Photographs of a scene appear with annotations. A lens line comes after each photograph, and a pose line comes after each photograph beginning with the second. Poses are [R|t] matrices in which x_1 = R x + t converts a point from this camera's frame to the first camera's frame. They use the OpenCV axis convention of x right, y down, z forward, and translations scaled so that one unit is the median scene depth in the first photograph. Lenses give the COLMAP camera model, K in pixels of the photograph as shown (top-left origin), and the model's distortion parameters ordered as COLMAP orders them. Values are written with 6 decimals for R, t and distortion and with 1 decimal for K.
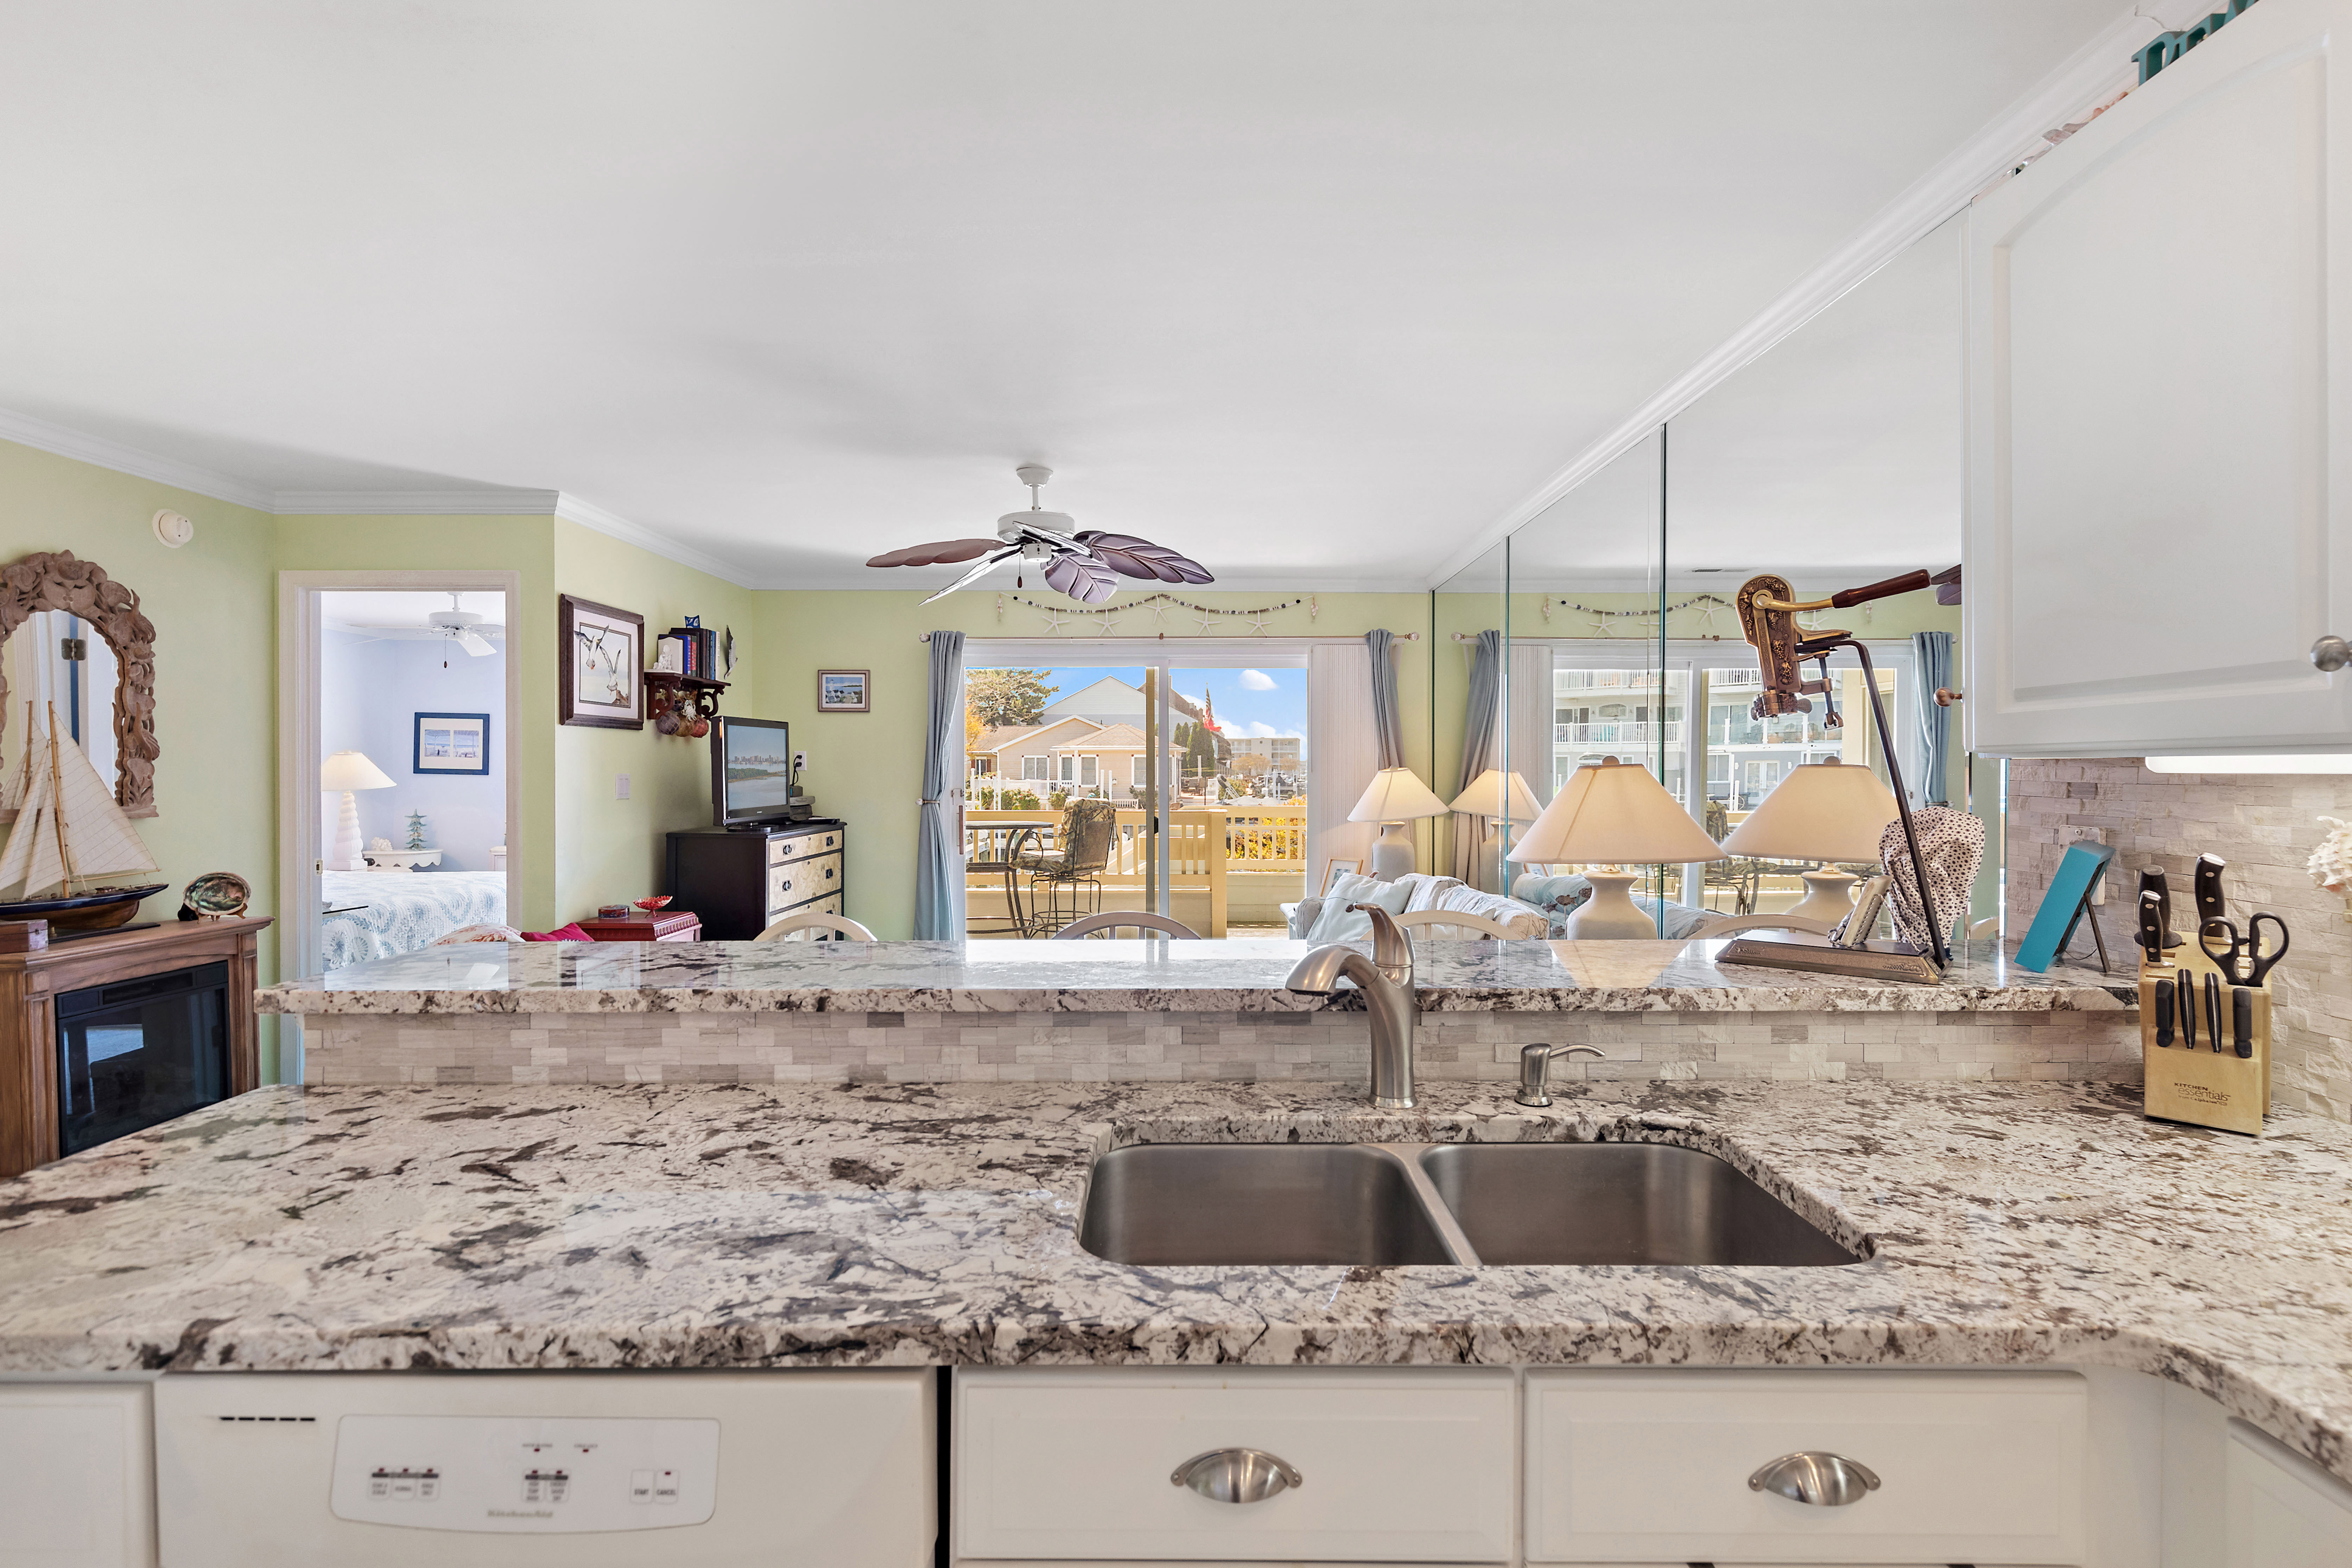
lens RADIAL K [[1081.0, 0, 1194.2], [0, 1081.0, 765.4], [0, 0, 1]] dist [0.003656, 0.000414]
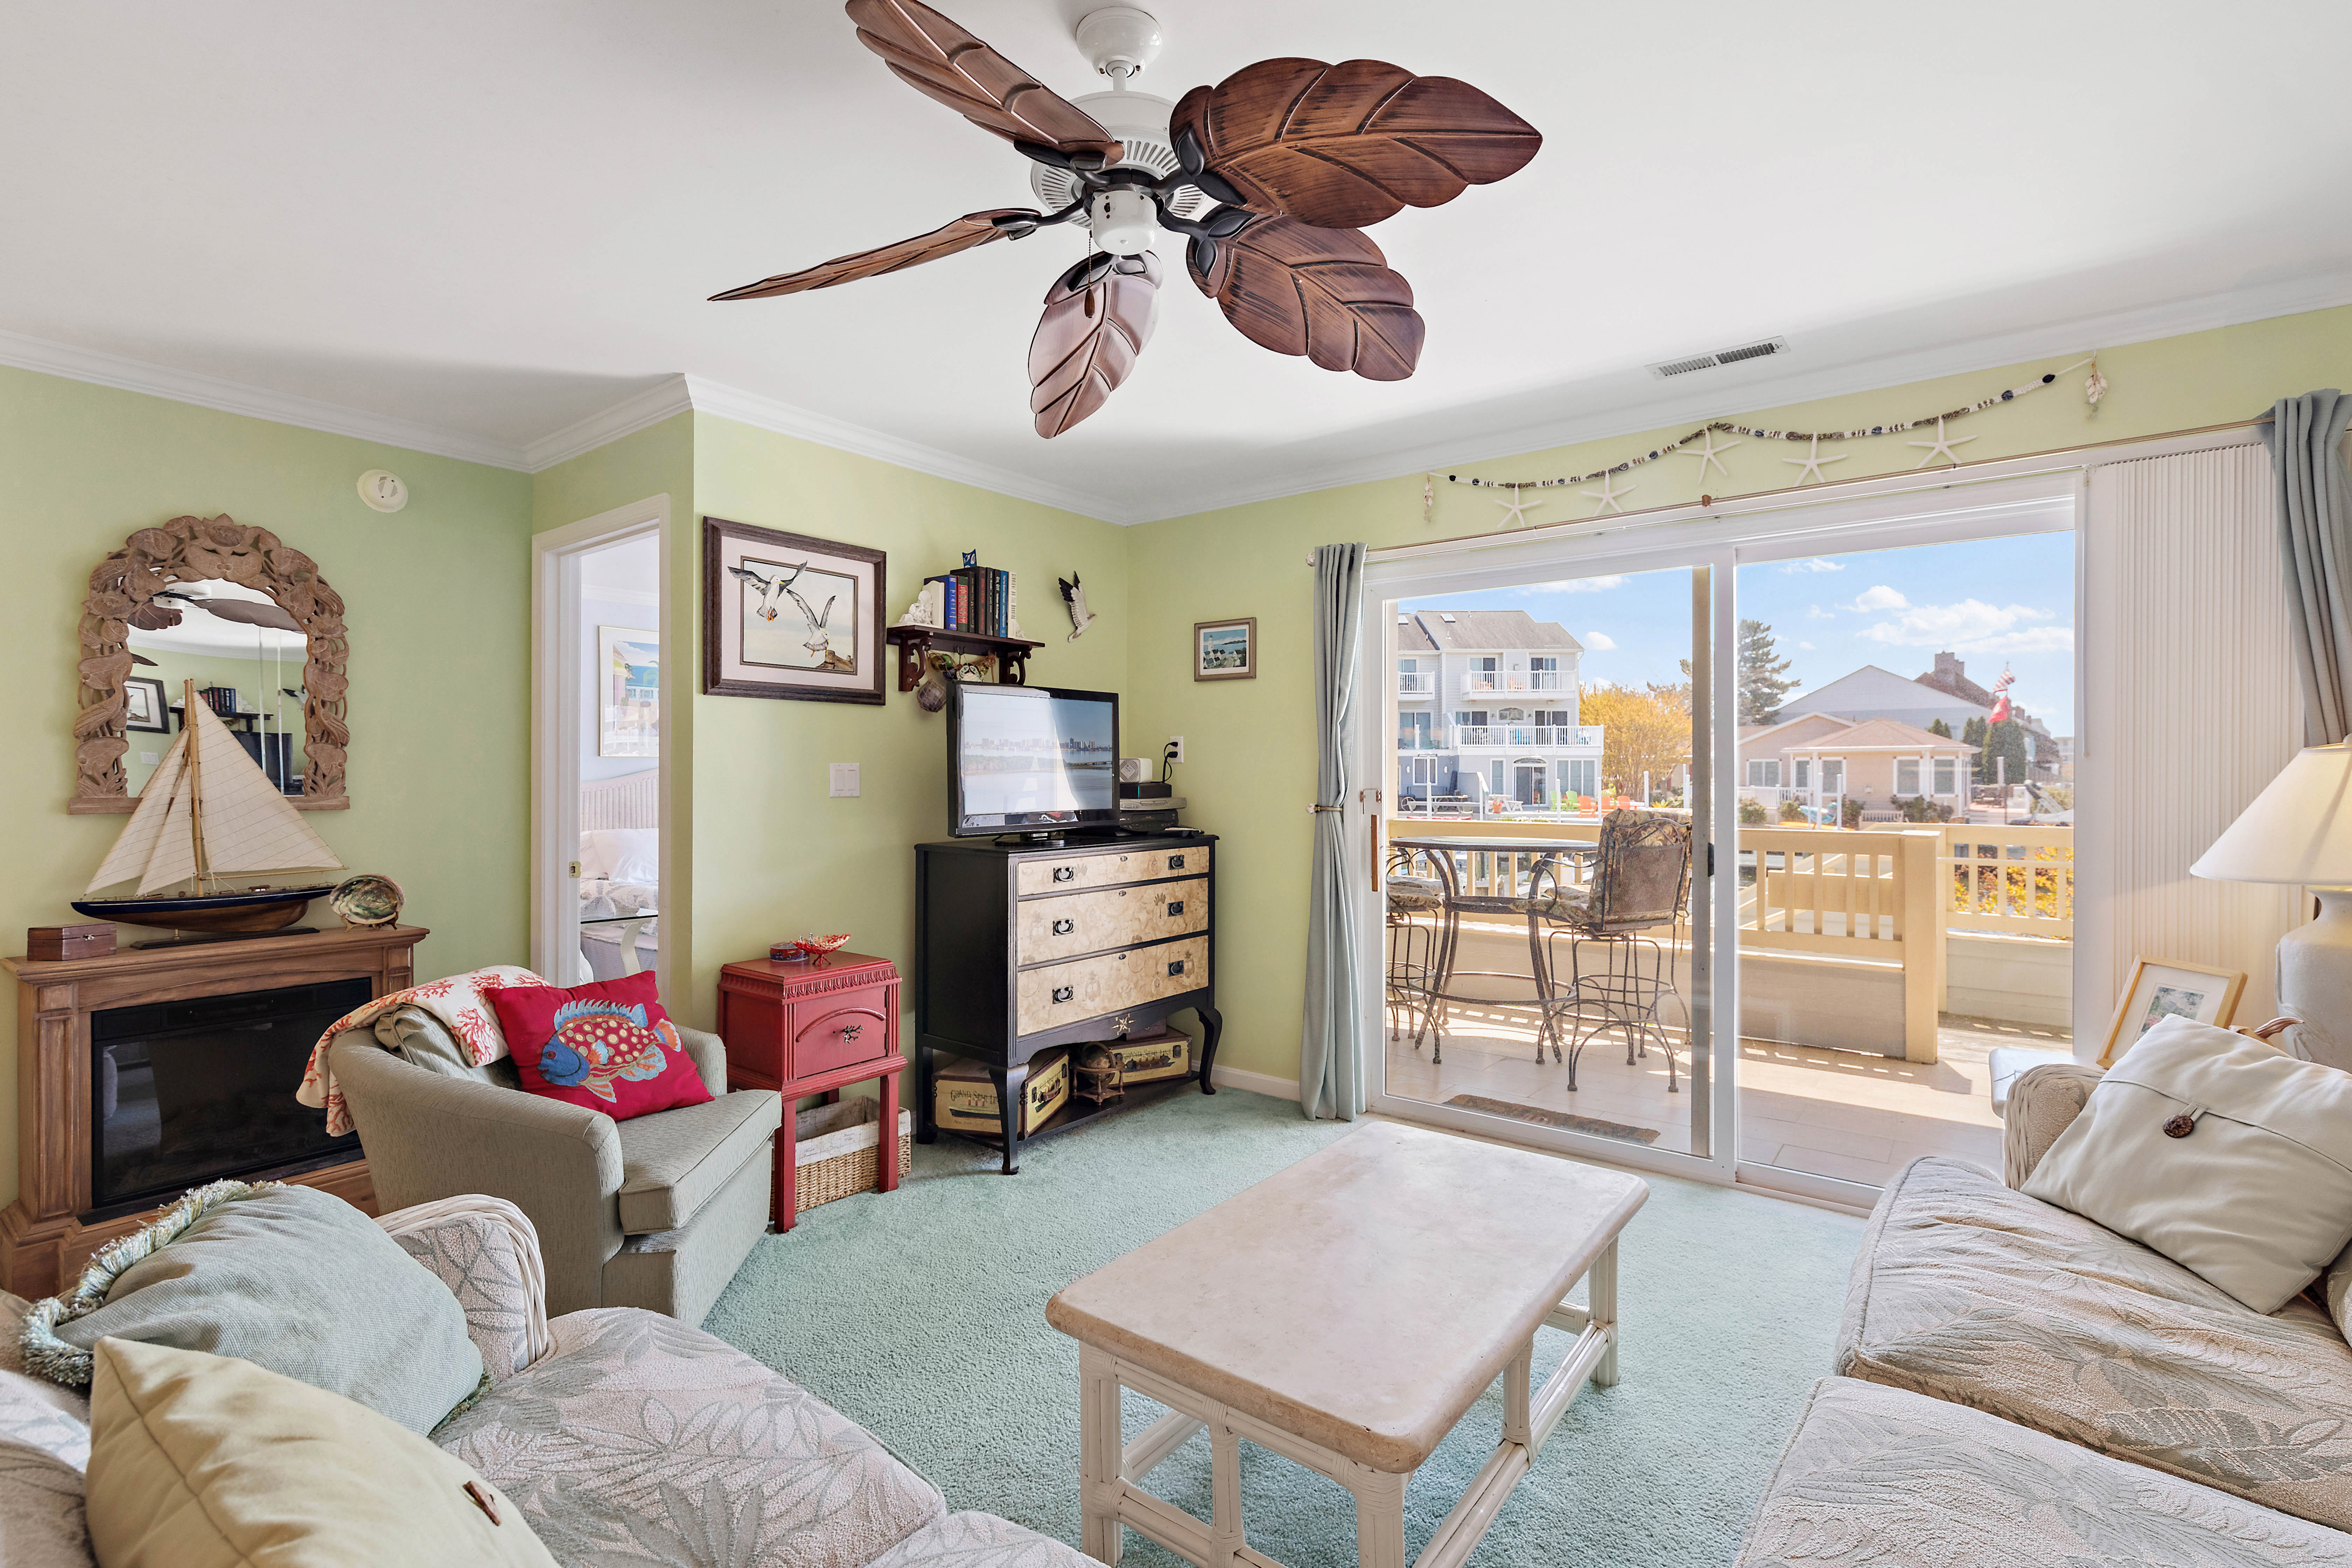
lens RADIAL K [[1062.5, 0, 1192.1], [0, 1062.5, 775.5], [0, 0, 1]] dist [0.001415, -0.000177]
pose [[0.795672, -0.001009, -0.605727, 0.094261], [0.002732, 0.999994, 0.001923, 0.013753], [0.605721, -0.003185, 0.795671, 0.506828]]
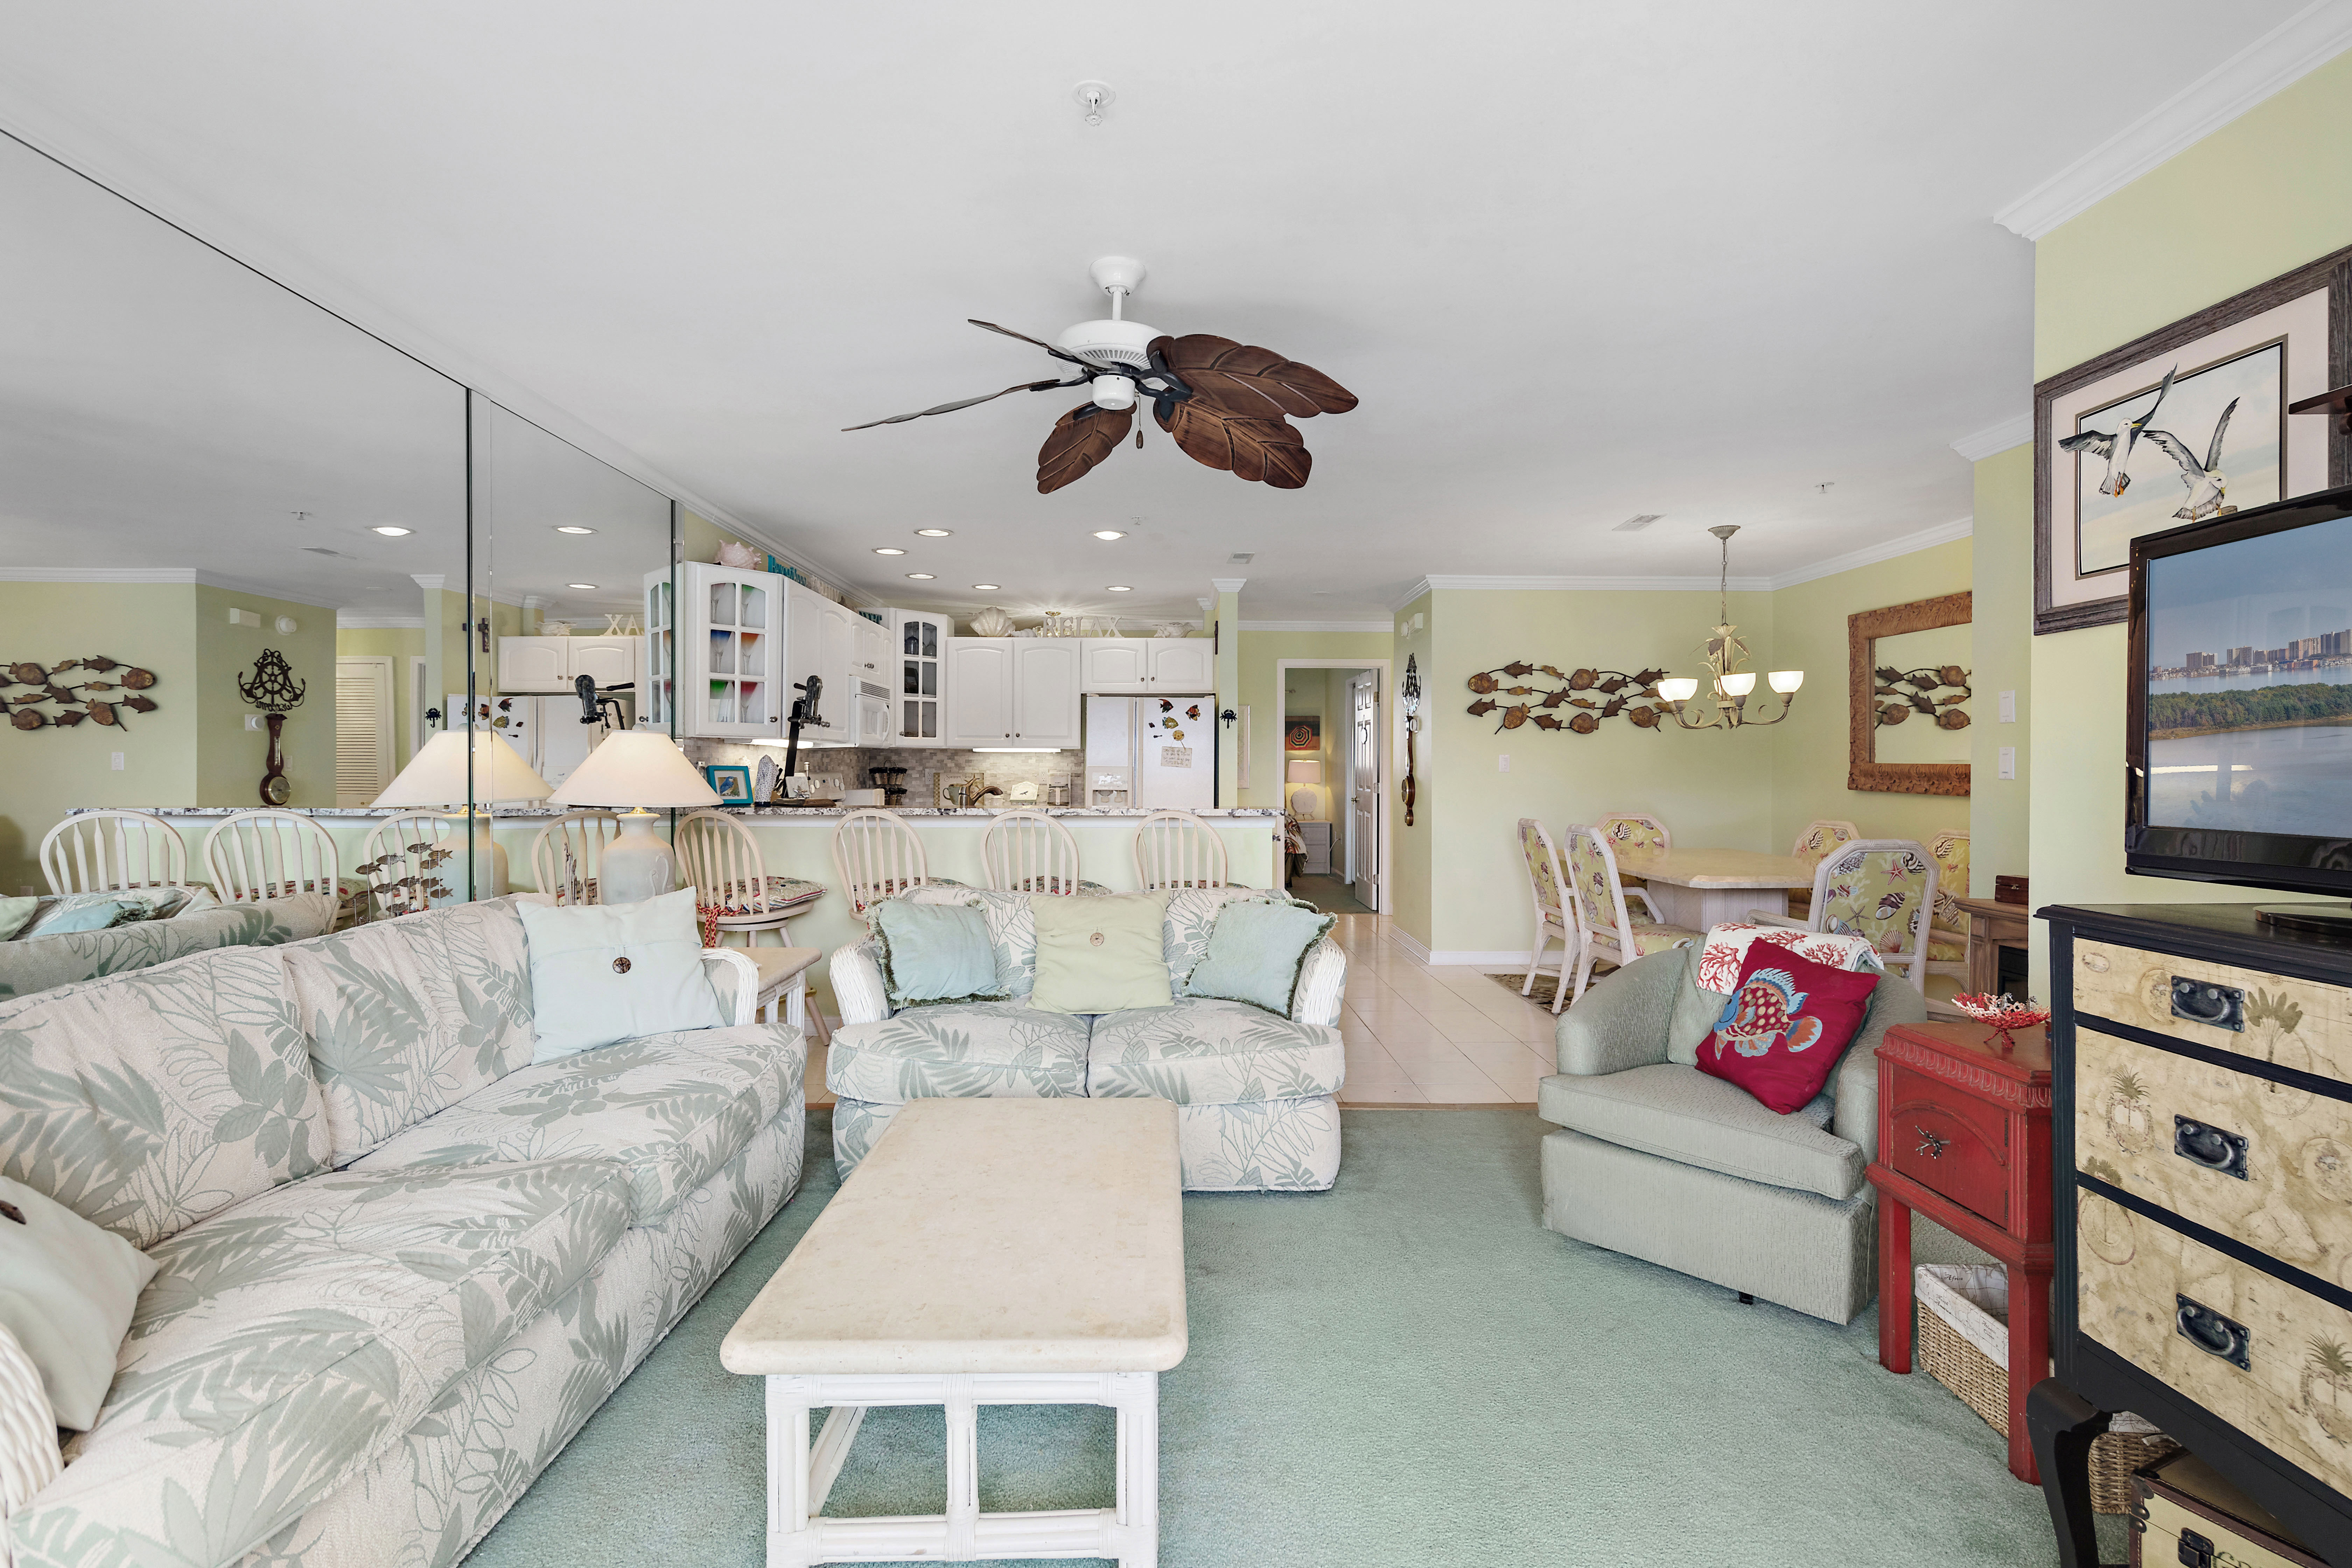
lens RADIAL K [[1112.0, 0, 1176.0], [0, 1112.0, 784.0], [0, 0, 1]] dist [0.002226, -0.000644]
pose [[-0.999977, -0.003961, -0.005470, -0.134132], [-0.004019, 0.999935, 0.010647, 0.024454], [0.005428, 0.010668, -0.999928, 1.243457]]
